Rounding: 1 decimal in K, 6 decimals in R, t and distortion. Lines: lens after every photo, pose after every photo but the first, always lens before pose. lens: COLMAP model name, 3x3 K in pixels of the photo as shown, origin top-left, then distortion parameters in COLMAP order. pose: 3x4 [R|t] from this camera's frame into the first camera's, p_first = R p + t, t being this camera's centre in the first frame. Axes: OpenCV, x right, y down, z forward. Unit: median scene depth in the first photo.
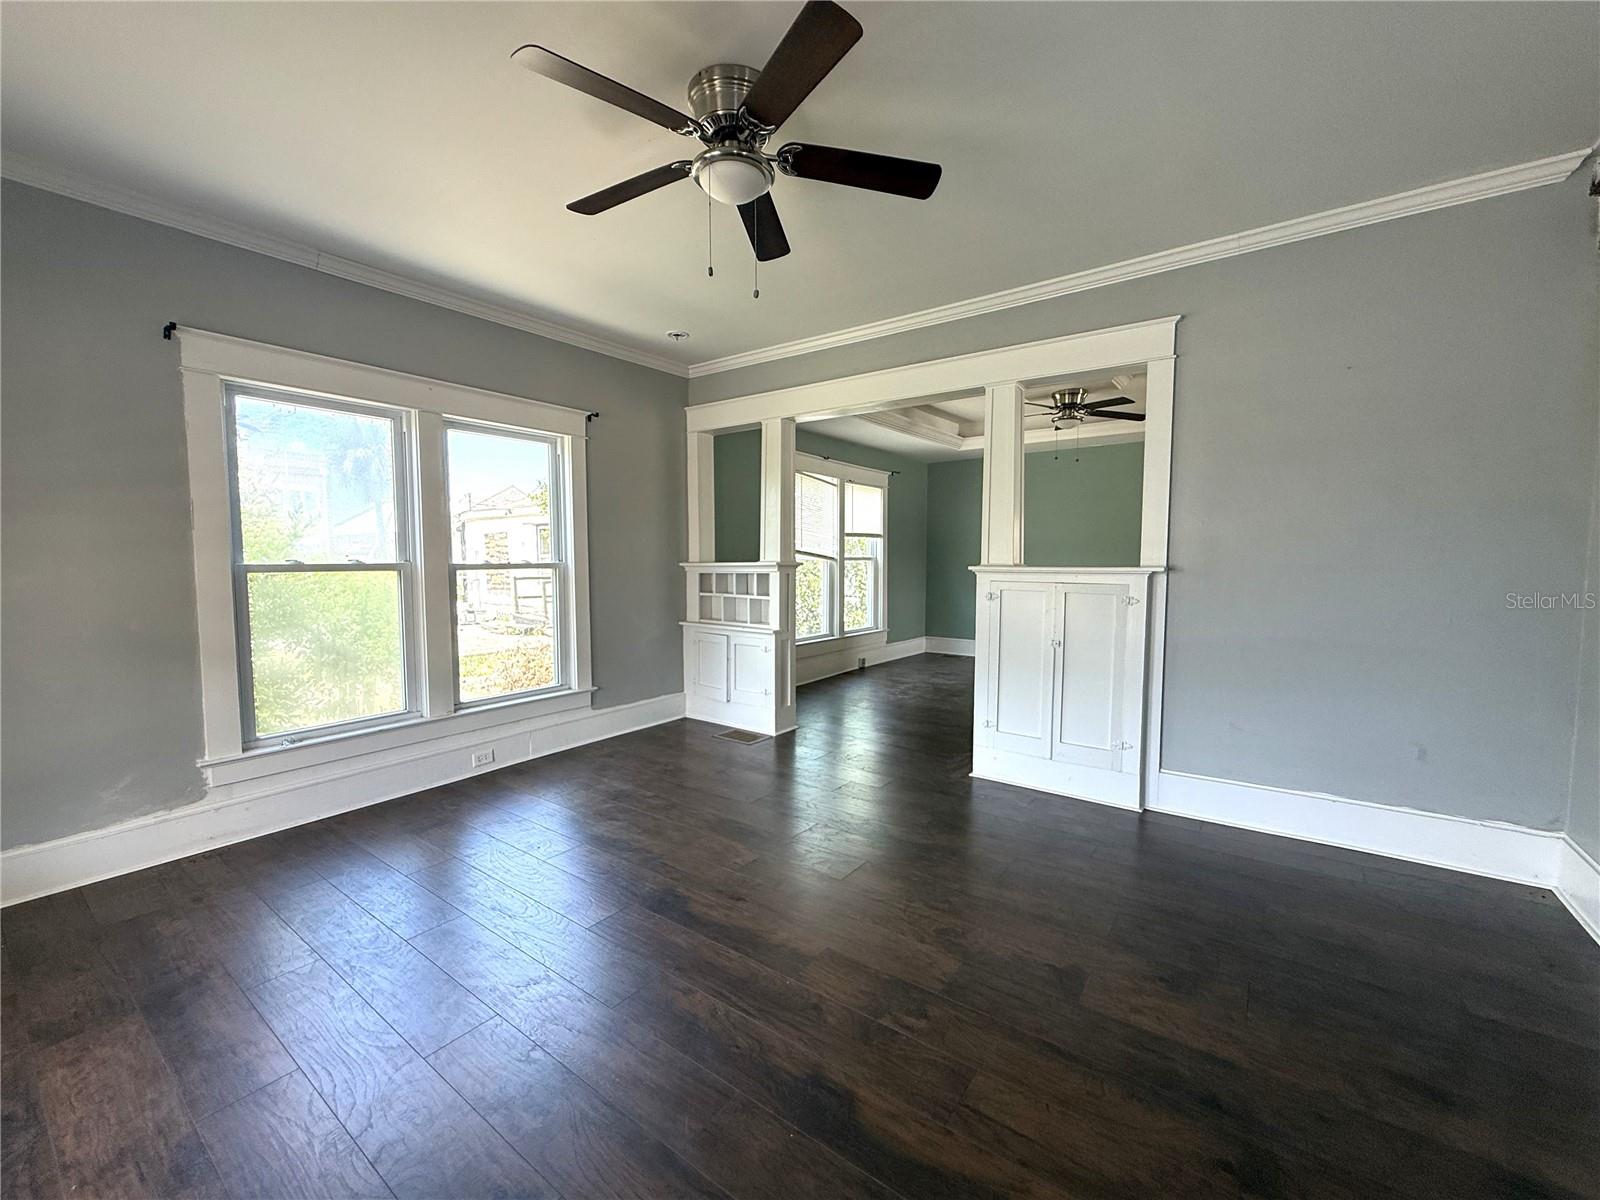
lens RADIAL K [[659.5, 0, 807.1], [0, 659.5, 592.0], [0, 0, 1]] dist [-0.001281, 0.001470]
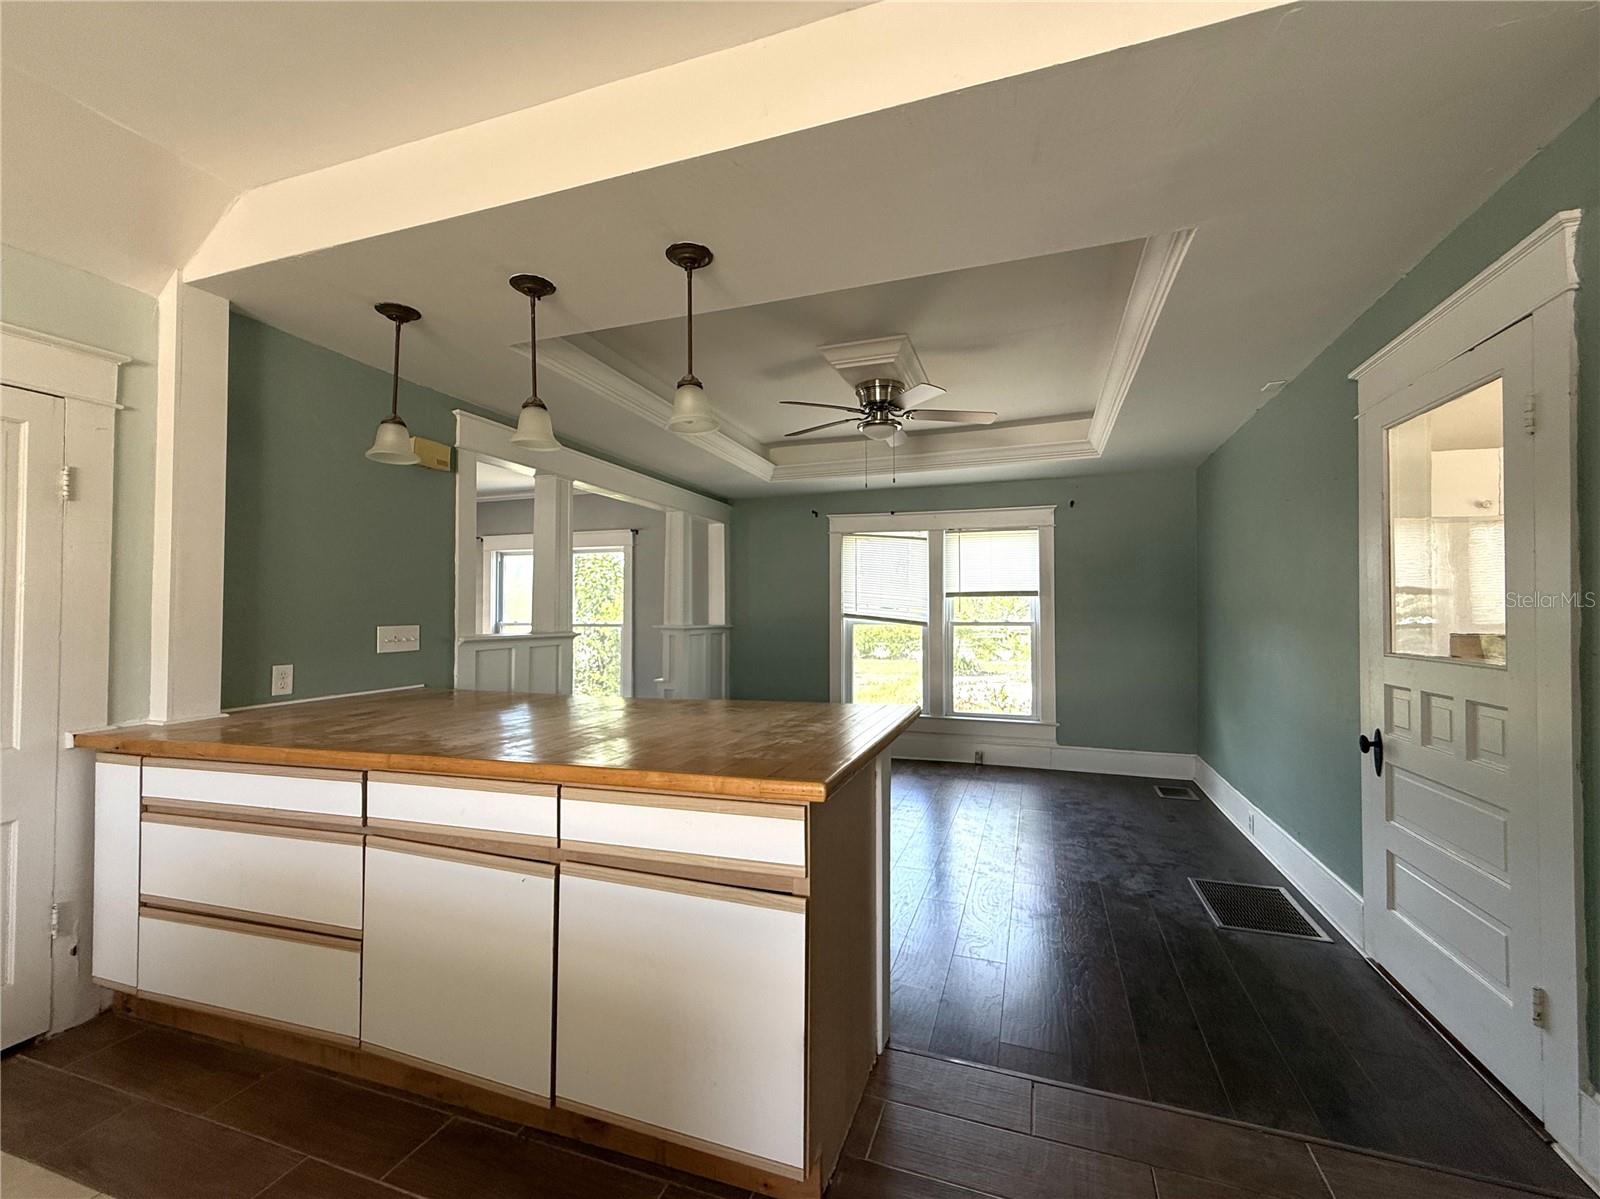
lens RADIAL K [[659.5, 0, 798.6], [0, 659.5, 606.9], [0, 0, 1]] dist [-0.001281, 0.001470]
pose [[0.283670, -0.011008, -0.958859, 1.207759], [-0.050957, 0.998348, -0.026537, -0.060144], [0.957567, 0.056388, 0.282641, 0.878158]]
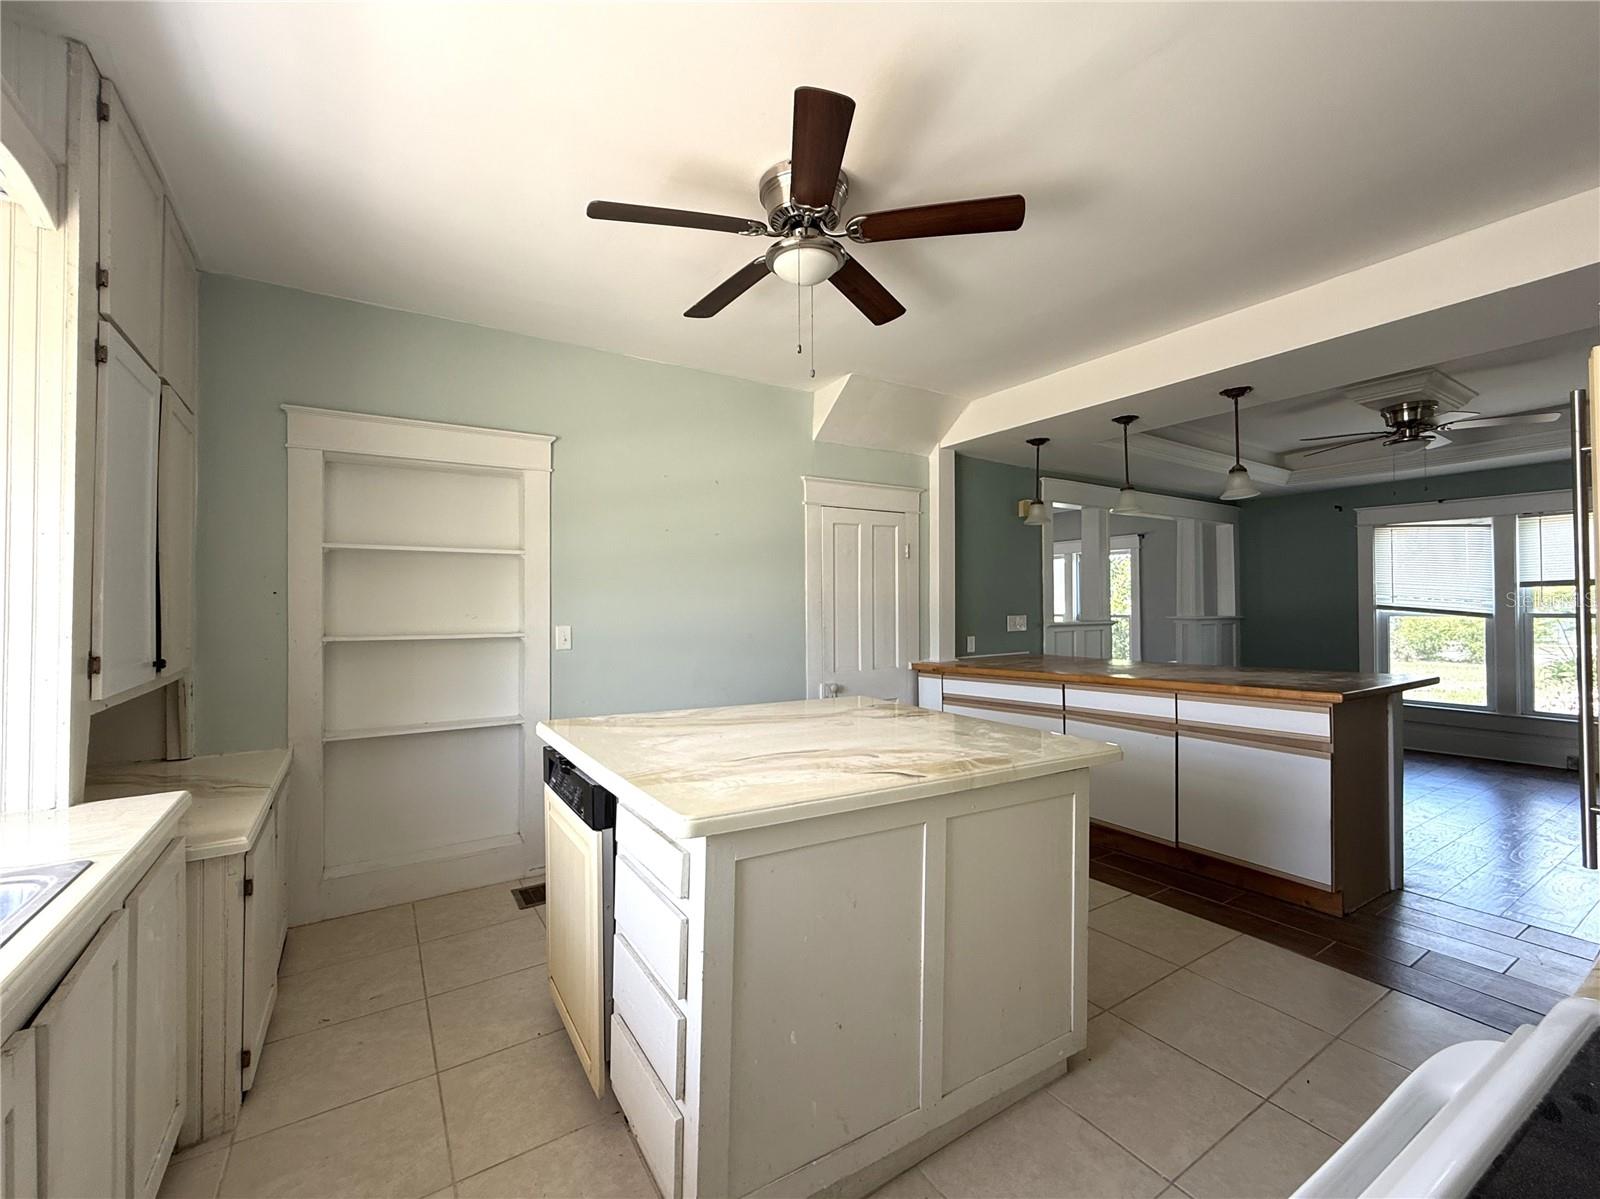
lens RADIAL K [[659.5, 0, 808.1], [0, 659.5, 601.3], [0, 0, 1]] dist [-0.001281, 0.001470]
pose [[-0.360255, -0.005633, -0.932837, 1.620662], [-0.043641, 0.998989, 0.010821, -0.058718], [0.931833, 0.044608, -0.360136, 0.749861]]
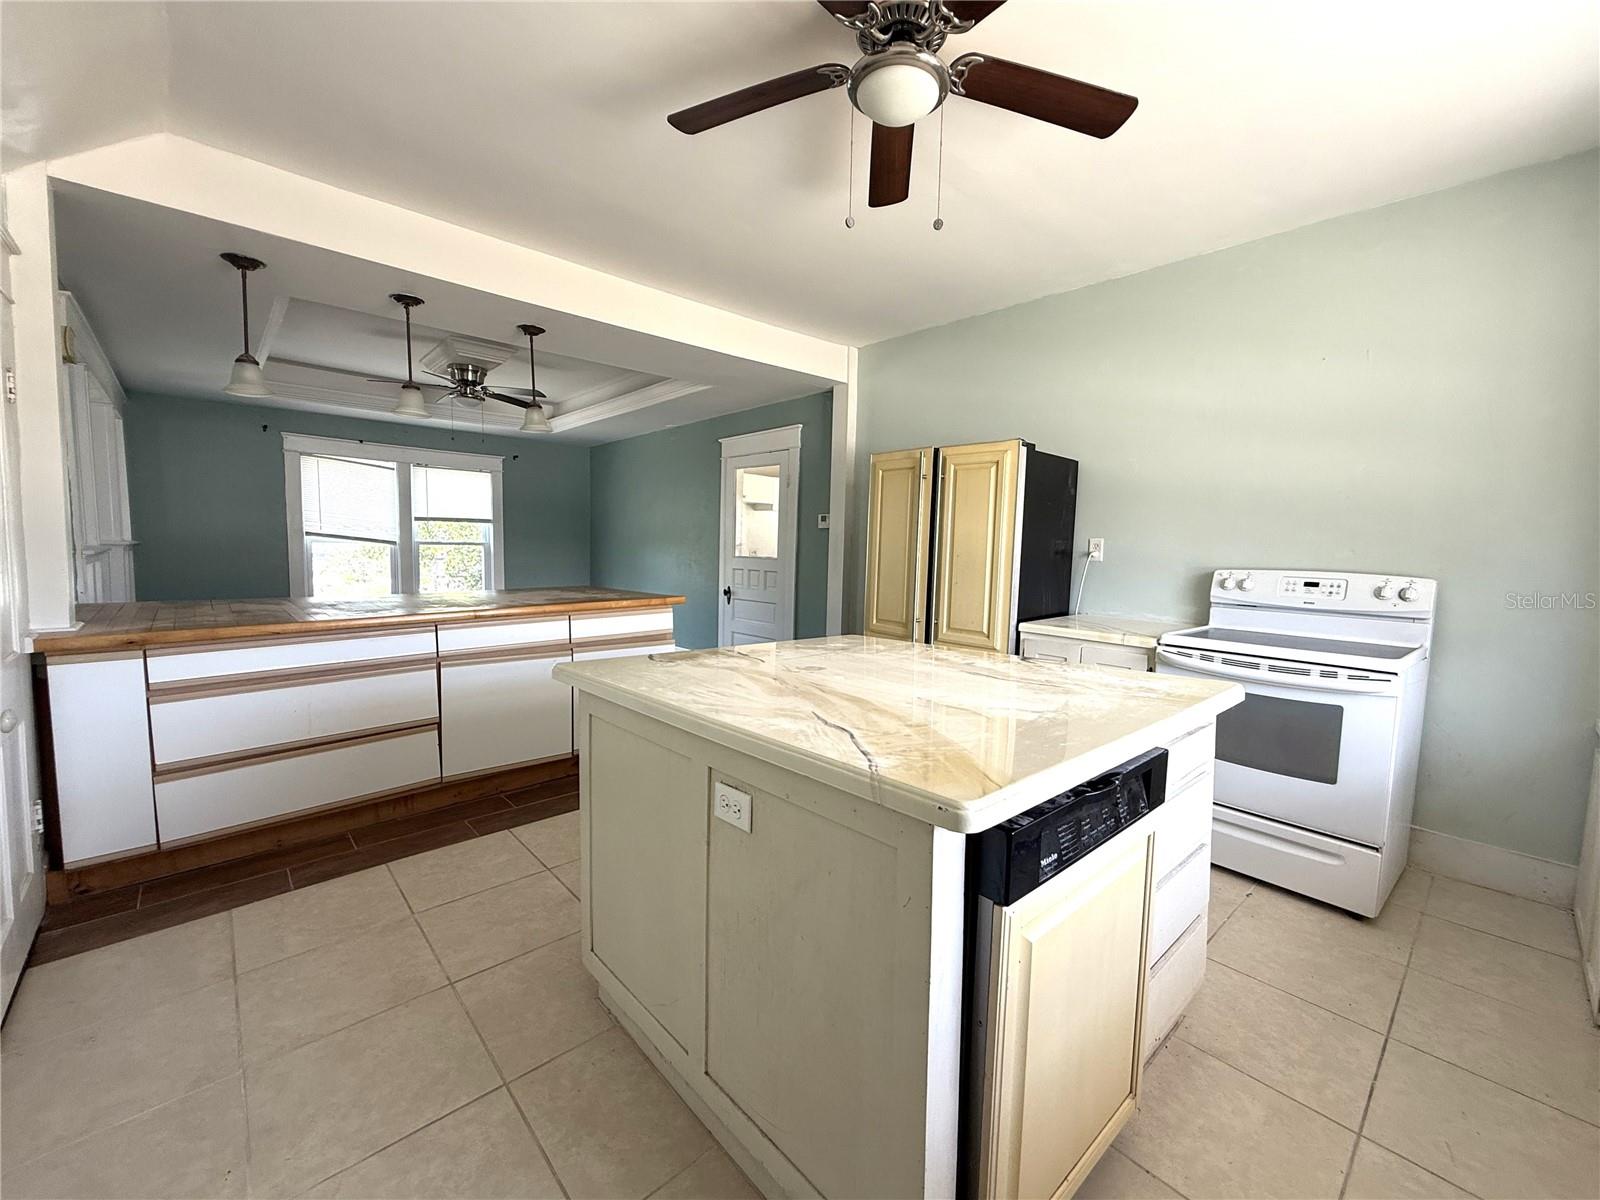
lens RADIAL K [[659.5, 0, 788.7], [0, 659.5, 596.6], [0, 0, 1]] dist [-0.001281, 0.001470]
pose [[0.976019, 0.036901, -0.214536, 1.241210], [-0.032254, 0.999164, 0.025123, -0.019080], [0.215284, -0.017601, 0.976393, 0.220290]]
